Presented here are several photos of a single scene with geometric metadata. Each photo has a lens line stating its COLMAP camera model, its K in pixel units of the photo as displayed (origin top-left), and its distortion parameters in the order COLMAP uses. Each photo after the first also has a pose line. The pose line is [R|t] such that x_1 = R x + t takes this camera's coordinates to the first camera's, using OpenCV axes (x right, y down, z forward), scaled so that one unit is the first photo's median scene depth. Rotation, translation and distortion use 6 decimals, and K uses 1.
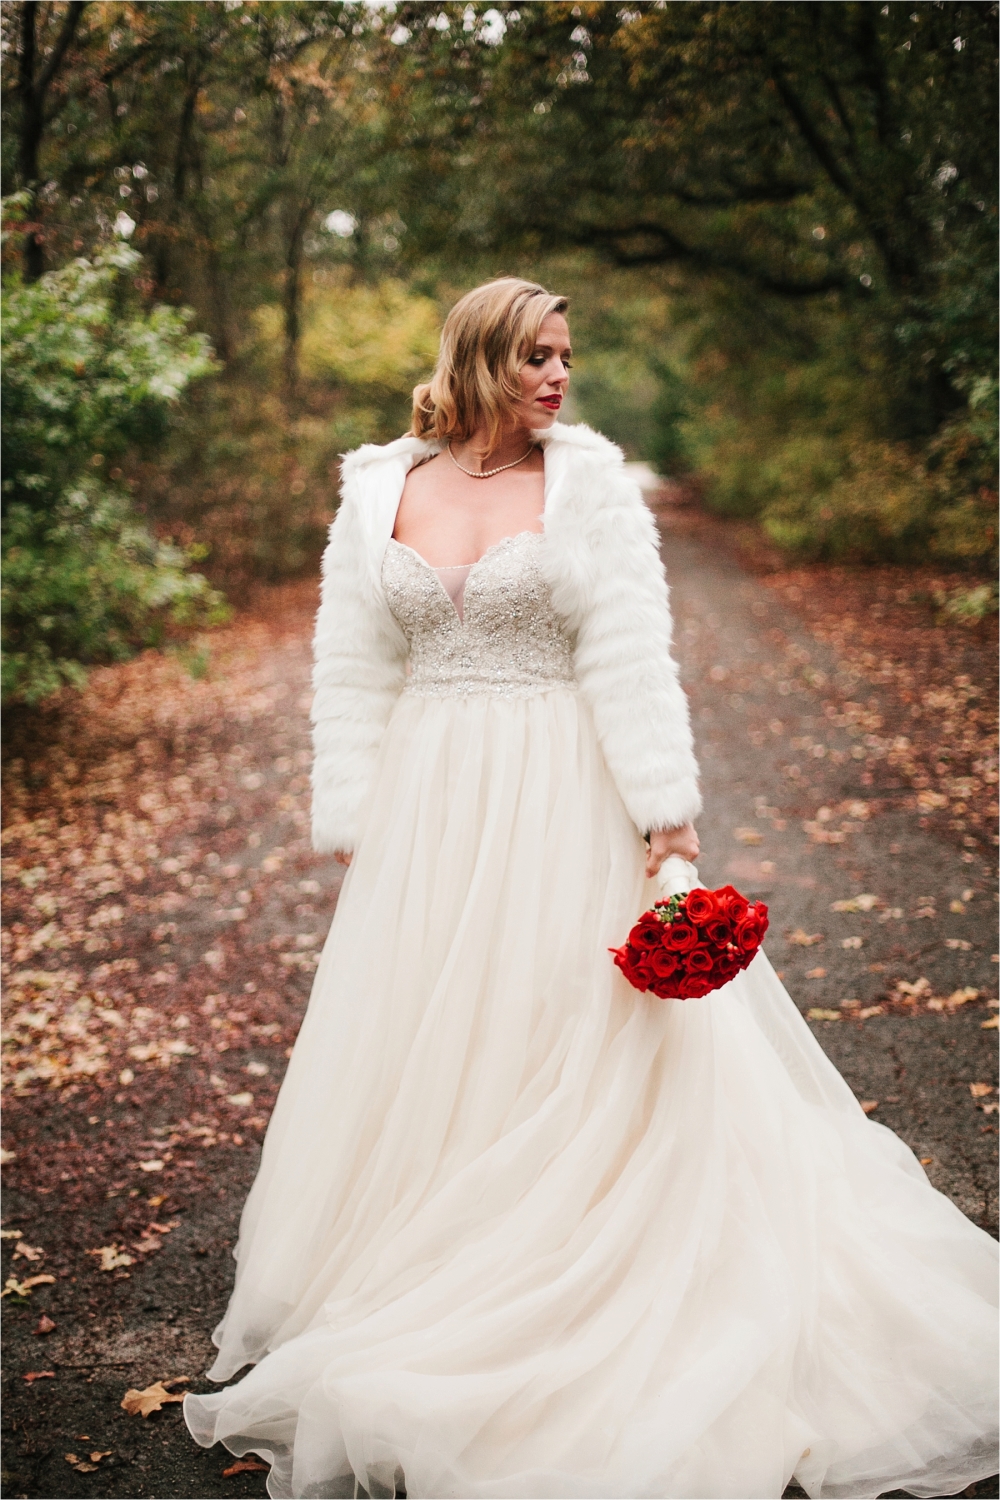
lens RADIAL K [[2196.0, 0, 500.0], [0, 2196.0, 750.0], [0, 0, 1]] dist [-0.144084, 0.125912]
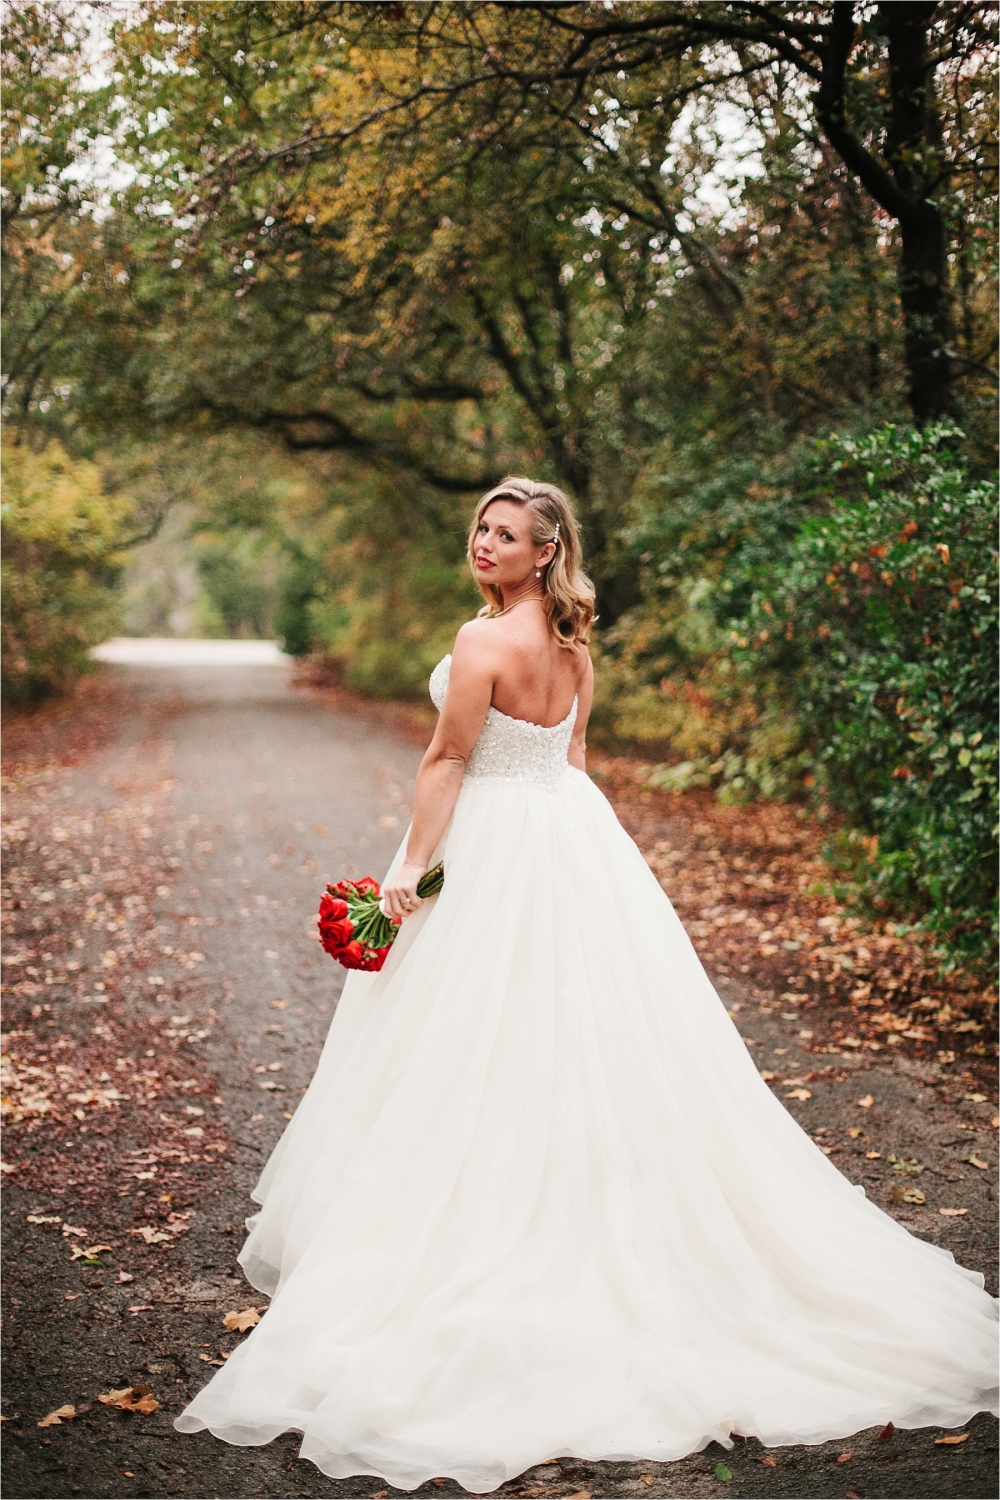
lens RADIAL K [[2196.0, 0, 500.0], [0, 2196.0, 750.0], [0, 0, 1]] dist [-0.144084, 0.125912]
pose [[0.980150, 0.064857, 0.187348, -0.094403], [-0.049088, 0.994944, -0.087621, 0.024402], [-0.192083, 0.076685, 0.978378, -0.102403]]
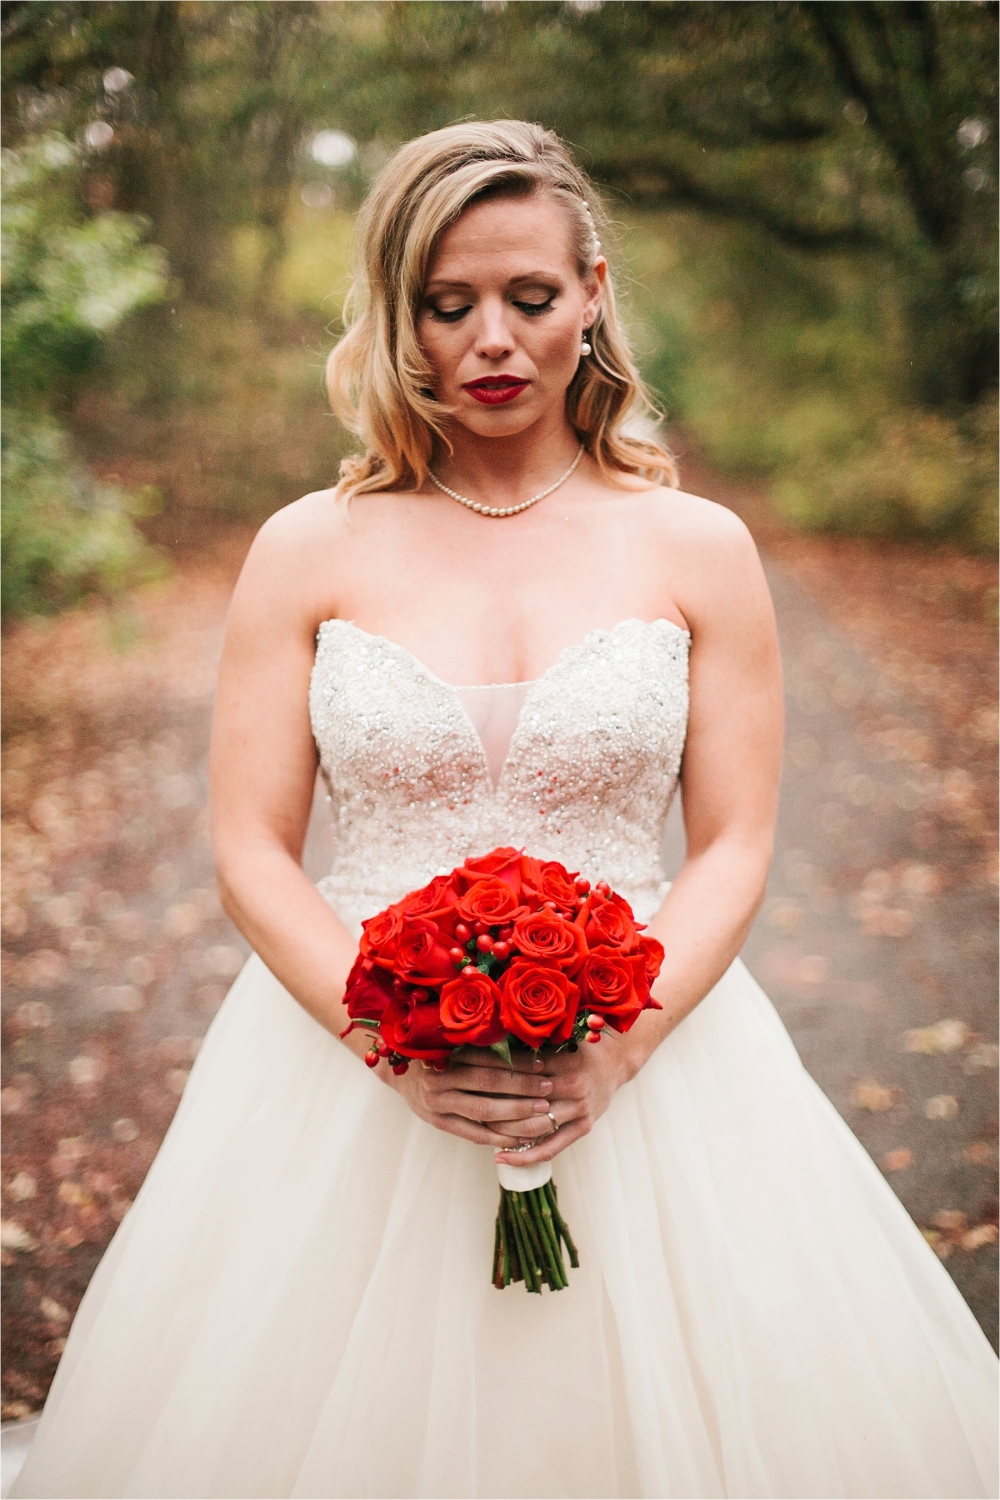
lens RADIAL K [[2205.6, 0, 500.0], [0, 2205.6, 750.0], [0, 0, 1]] dist [-0.128004, 0.095029]
pose [[0.998775, 0.047738, 0.012990, -0.002024], [-0.048042, 0.998553, 0.024170, -0.025546], [-0.011817, -0.024764, 0.999623, 0.156026]]
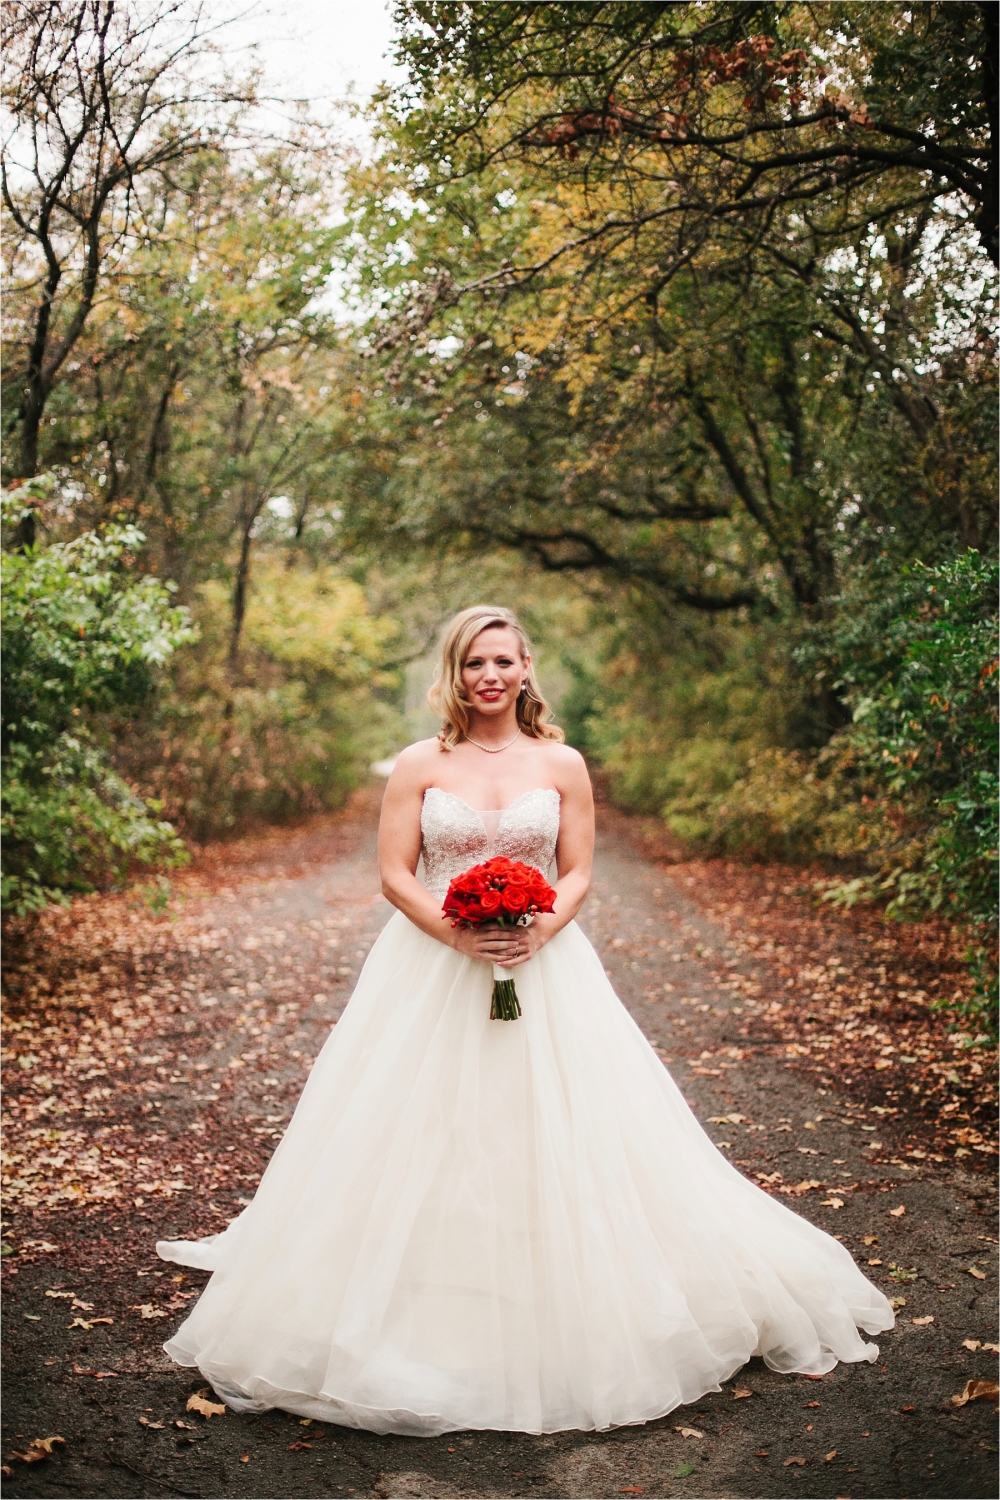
lens RADIAL K [[2196.0, 0, 500.0], [0, 2196.0, 750.0], [0, 0, 1]] dist [-0.144084, 0.125912]
pose [[0.996361, 0.073531, 0.043105, -0.019809], [-0.067305, 0.989039, -0.131422, 0.022745], [-0.052296, 0.128043, 0.990389, -0.143379]]
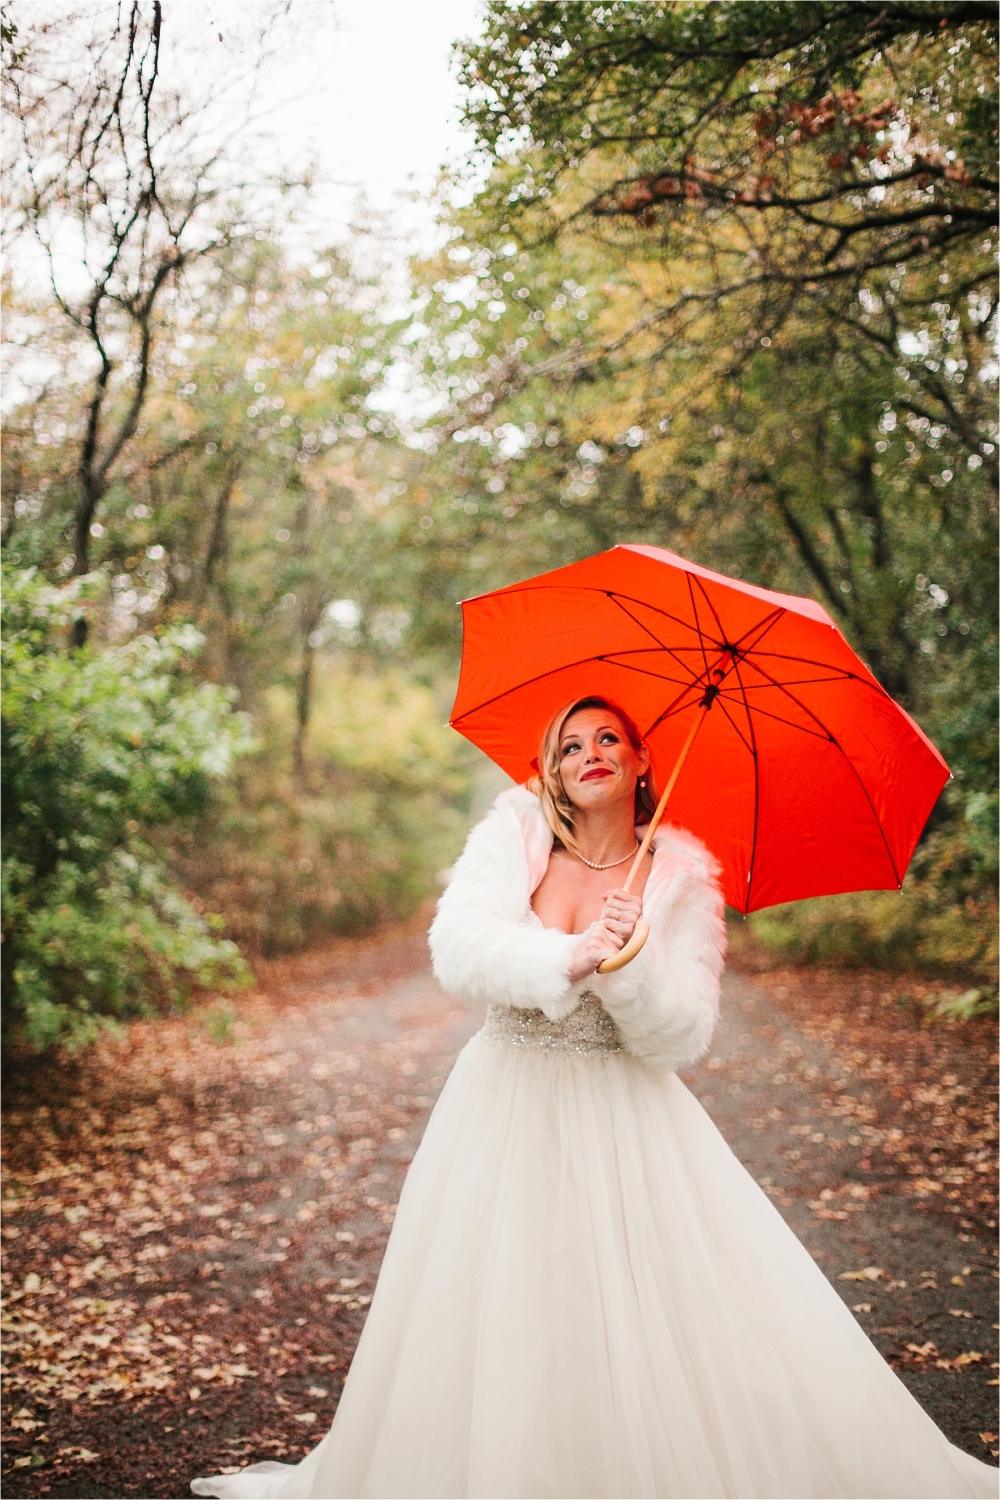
lens RADIAL K [[2196.0, 0, 500.0], [0, 2196.0, 750.0], [0, 0, 1]] dist [-0.144084, 0.125912]
pose [[0.998408, 0.055506, 0.010005, -0.025573], [-0.052864, 0.982787, -0.177015, 0.009862], [-0.019658, 0.176204, 0.984157, -0.057312]]
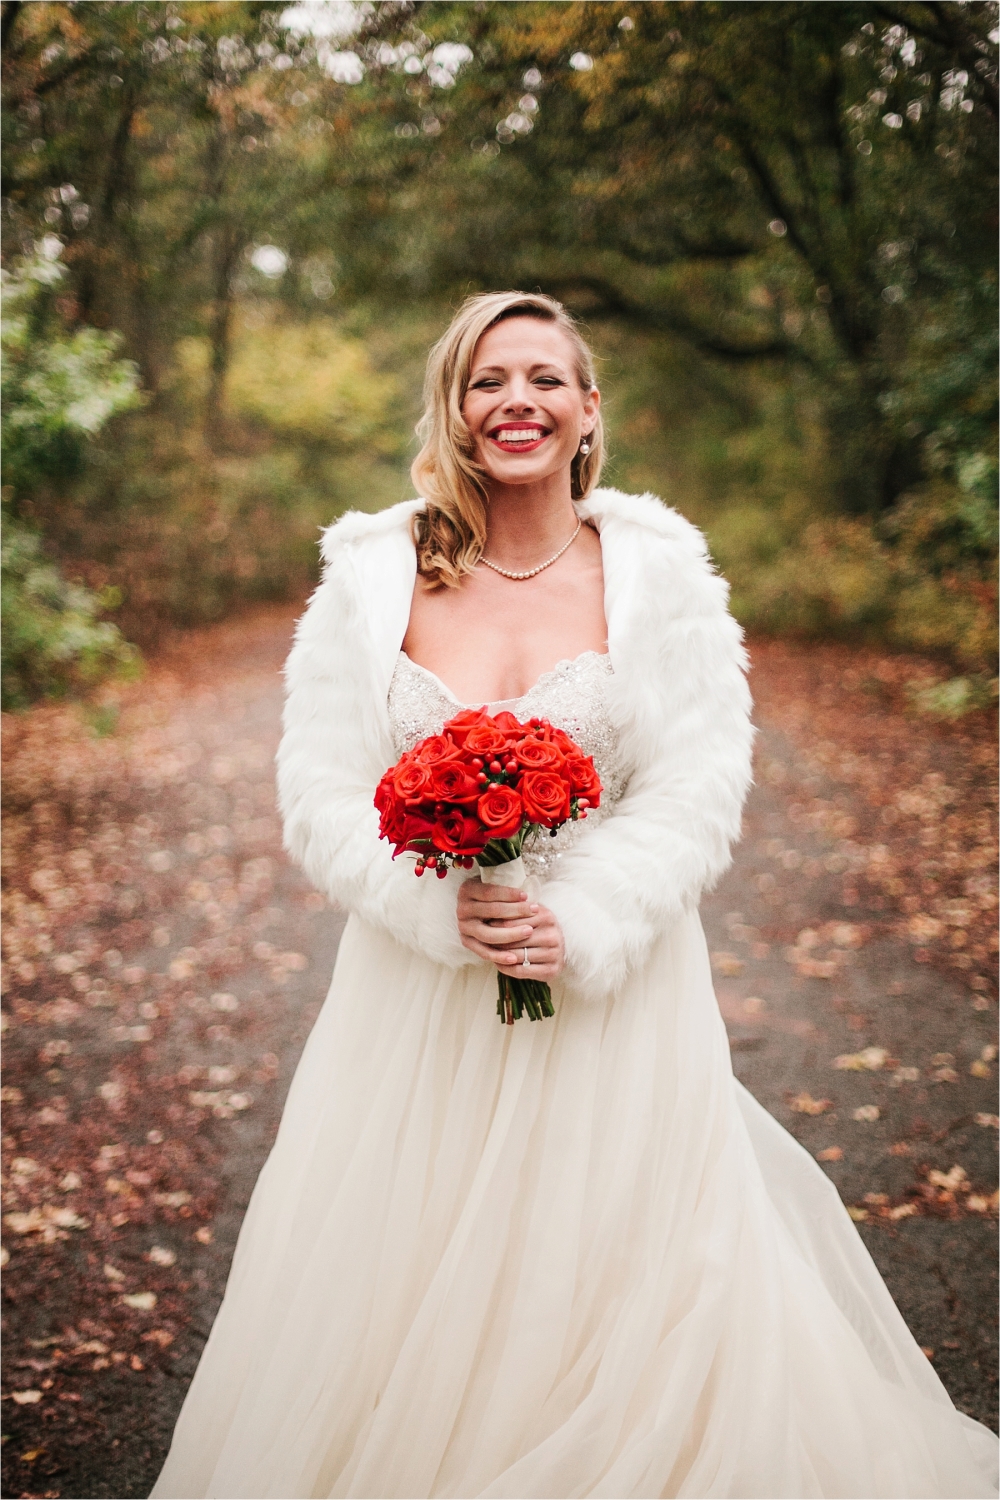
lens RADIAL K [[2196.0, 0, 500.0], [0, 2196.0, 750.0], [0, 0, 1]] dist [-0.144084, 0.125912]
pose [[0.997759, 0.049158, 0.045400, -0.016033], [-0.048094, 0.998549, -0.024245, -0.015302], [-0.046526, 0.022007, 0.998675, 0.092023]]
